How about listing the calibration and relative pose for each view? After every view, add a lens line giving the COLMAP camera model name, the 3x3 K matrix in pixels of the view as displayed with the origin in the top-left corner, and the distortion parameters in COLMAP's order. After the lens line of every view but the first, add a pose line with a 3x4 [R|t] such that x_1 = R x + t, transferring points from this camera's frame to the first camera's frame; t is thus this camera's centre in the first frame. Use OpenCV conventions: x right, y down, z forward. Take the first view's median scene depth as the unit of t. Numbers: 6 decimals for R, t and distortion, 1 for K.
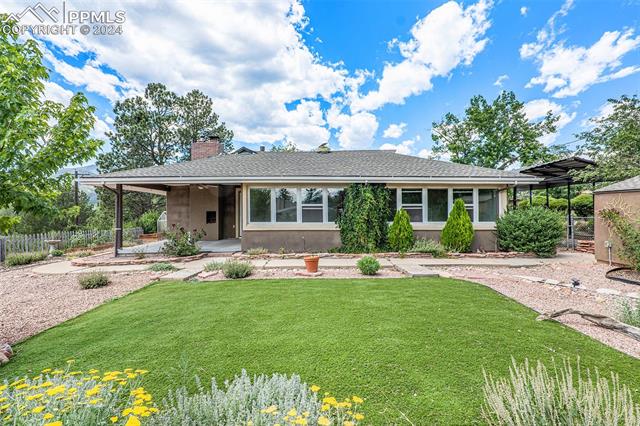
lens RADIAL K [[300.5, 0, 323.5], [0, 300.5, 210.8], [0, 0, 1]] dist [-0.009506, 0.001423]
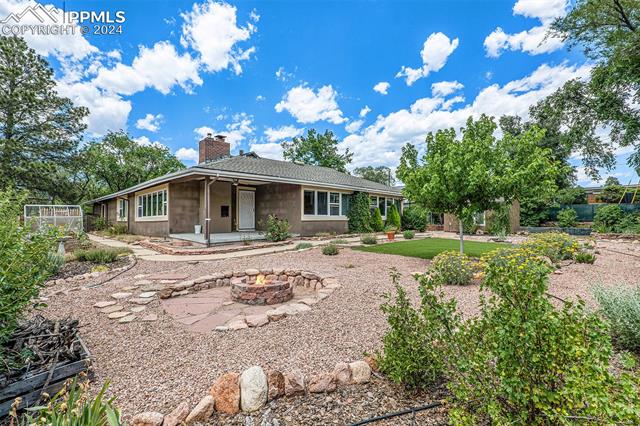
lens RADIAL K [[300.5, 0, 317.7], [0, 300.5, 217.3], [0, 0, 1]] dist [-0.009506, 0.001423]
pose [[0.715321, 0.004822, 0.698780, -0.893866], [-0.016287, 0.999820, 0.009773, 0.027047], [-0.698607, -0.018372, 0.715270, -0.012435]]
